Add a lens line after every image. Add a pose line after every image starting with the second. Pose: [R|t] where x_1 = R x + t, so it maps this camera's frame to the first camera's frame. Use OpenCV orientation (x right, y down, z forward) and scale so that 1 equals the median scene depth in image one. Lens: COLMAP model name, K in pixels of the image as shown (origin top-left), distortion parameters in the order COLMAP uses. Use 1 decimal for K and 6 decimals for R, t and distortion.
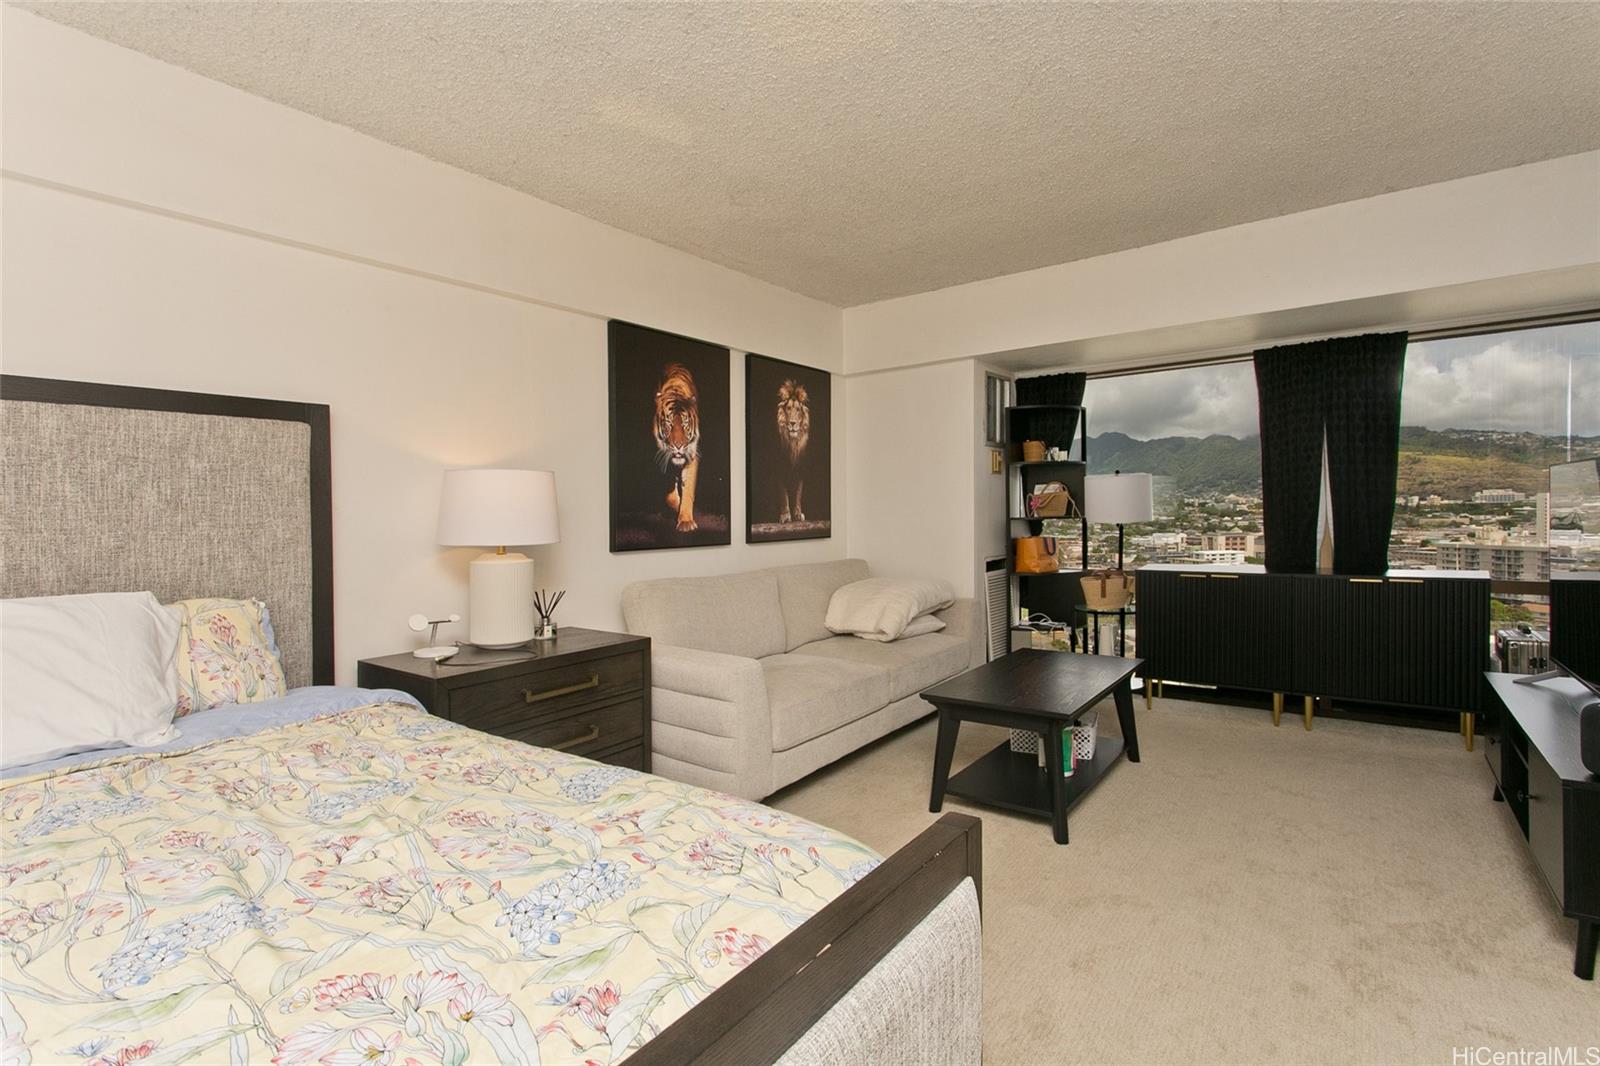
lens RADIAL K [[754.9, 0, 784.8], [0, 754.9, 534.1], [0, 0, 1]] dist [0.000961, 0.001756]
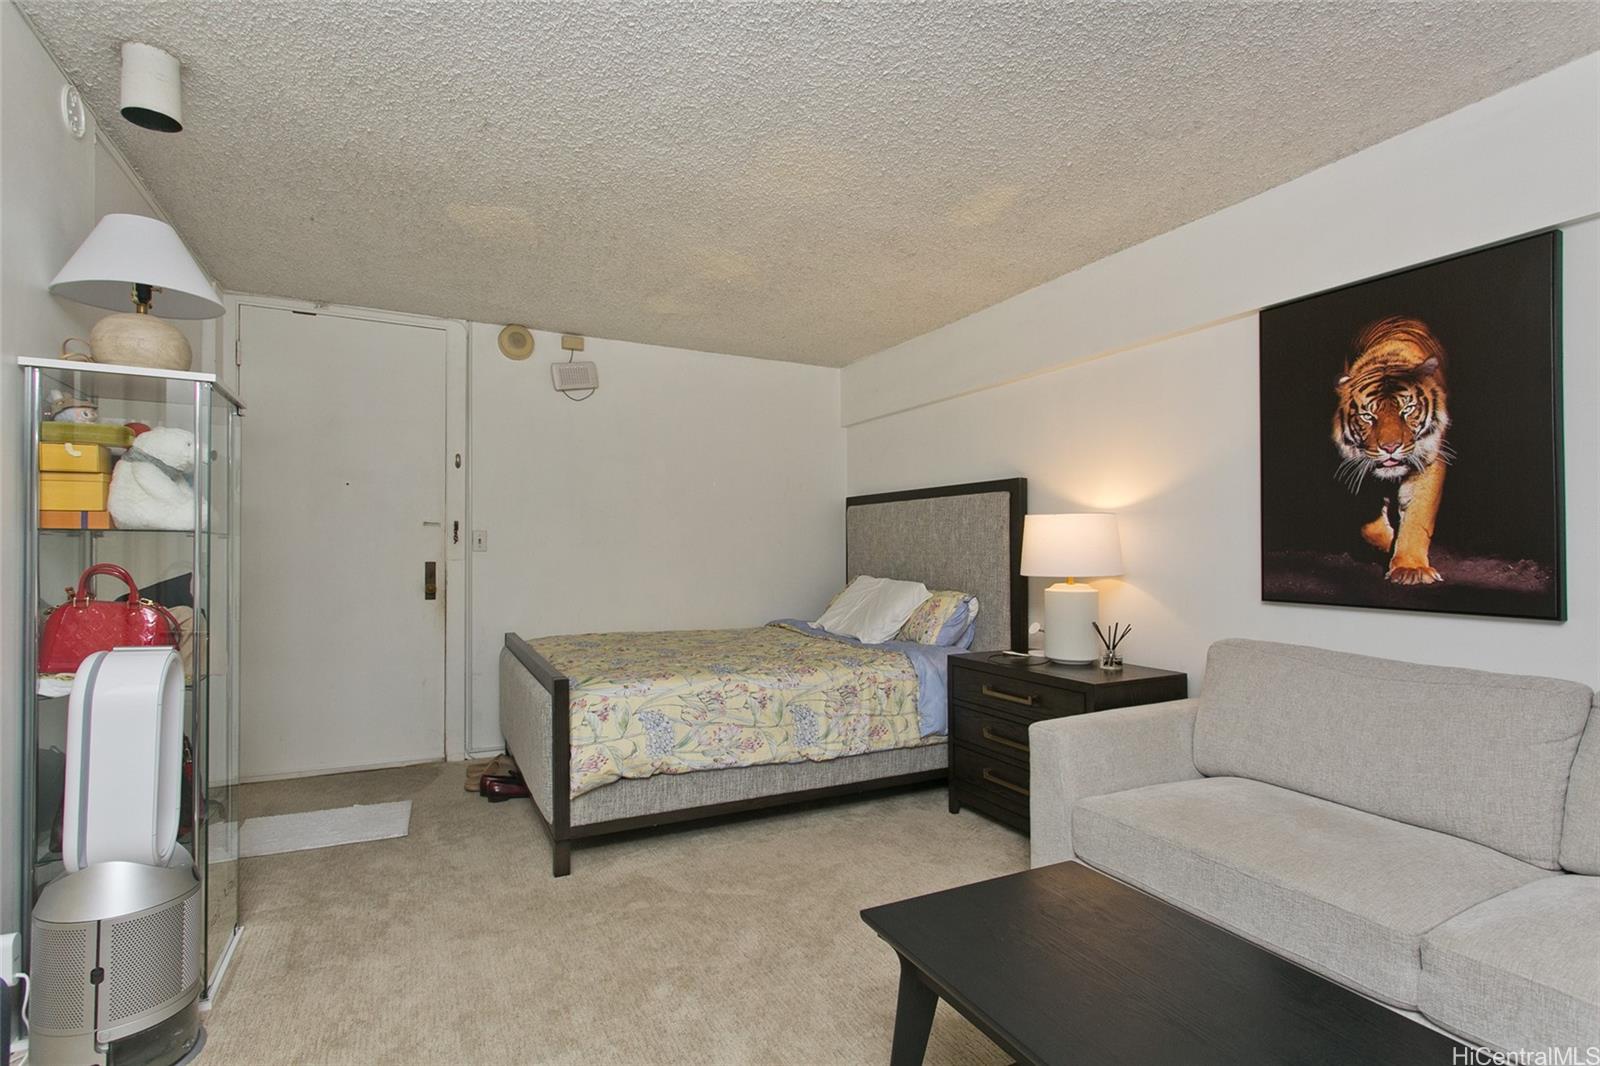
lens RADIAL K [[754.9, 0, 785.5], [0, 754.9, 540.3], [0, 0, 1]] dist [0.000961, 0.001756]
pose [[-0.426250, 0.006588, -0.904581, 0.621770], [-0.022981, 0.999572, 0.018109, -0.037695], [0.904313, 0.028508, -0.425916, 0.781164]]
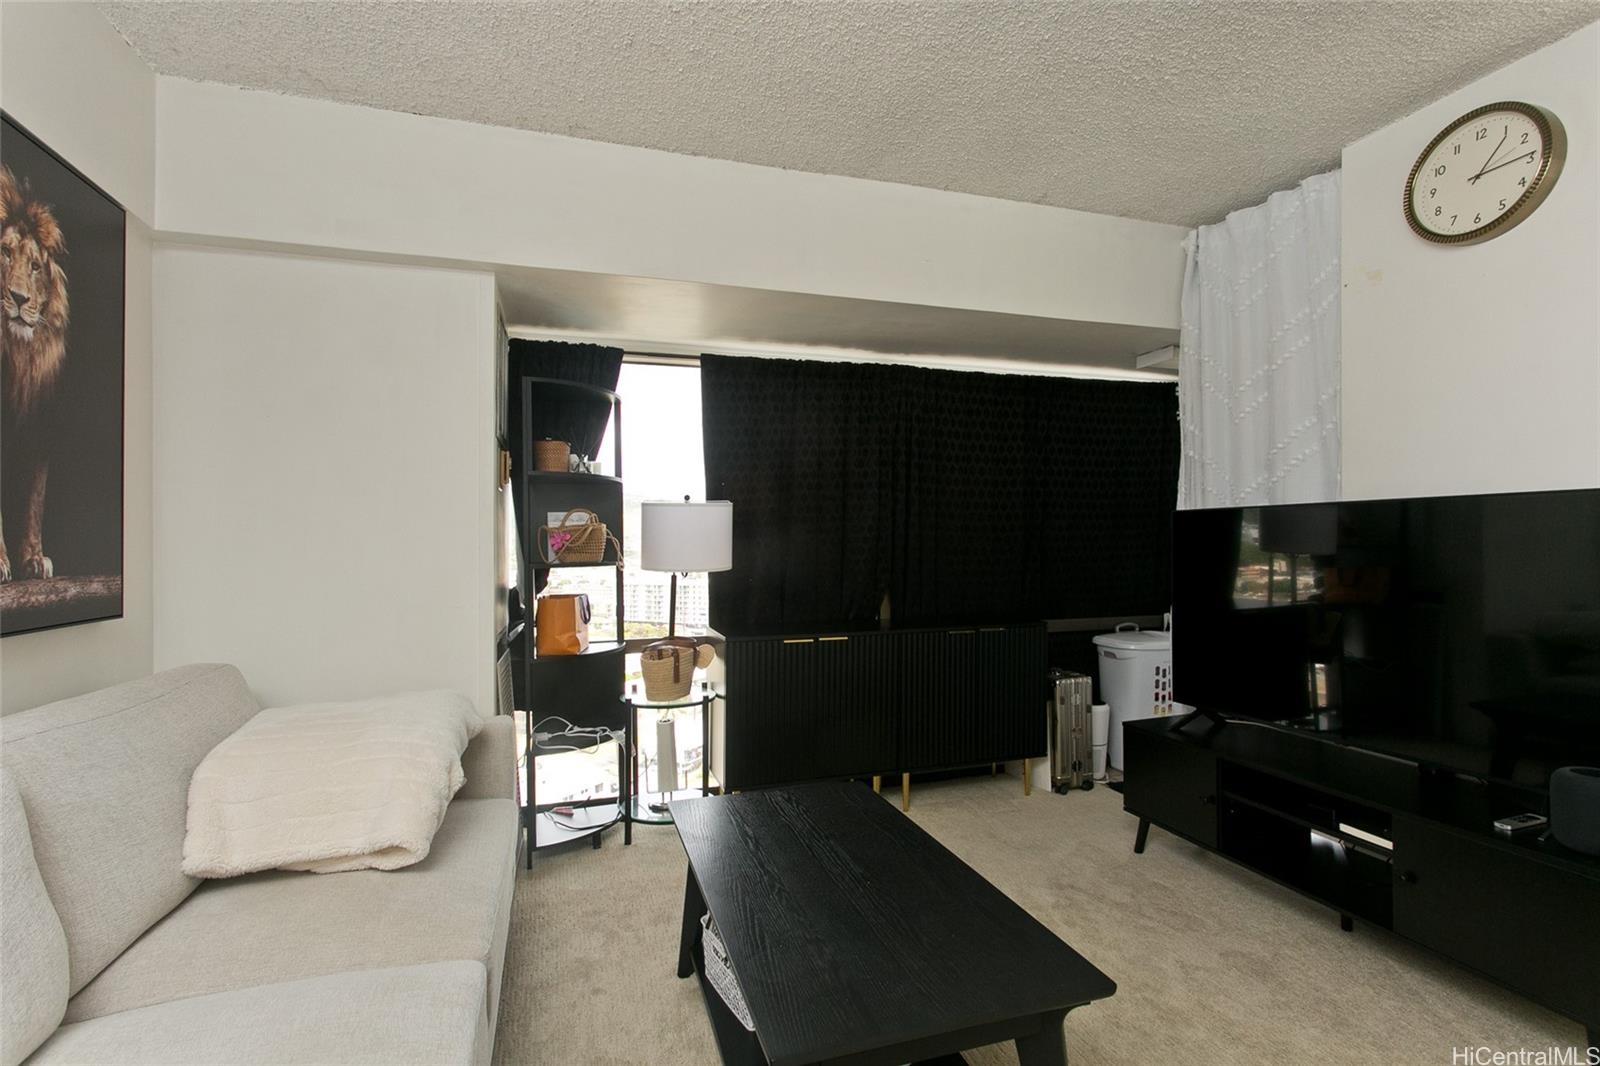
lens RADIAL K [[754.9, 0, 804.1], [0, 754.9, 540.1], [0, 0, 1]] dist [0.000961, 0.001756]
pose [[0.580594, 0.019786, 0.813953, -0.070912], [0.020965, 0.999010, -0.039238, -0.016111], [-0.813923, 0.039846, 0.579604, 0.580077]]
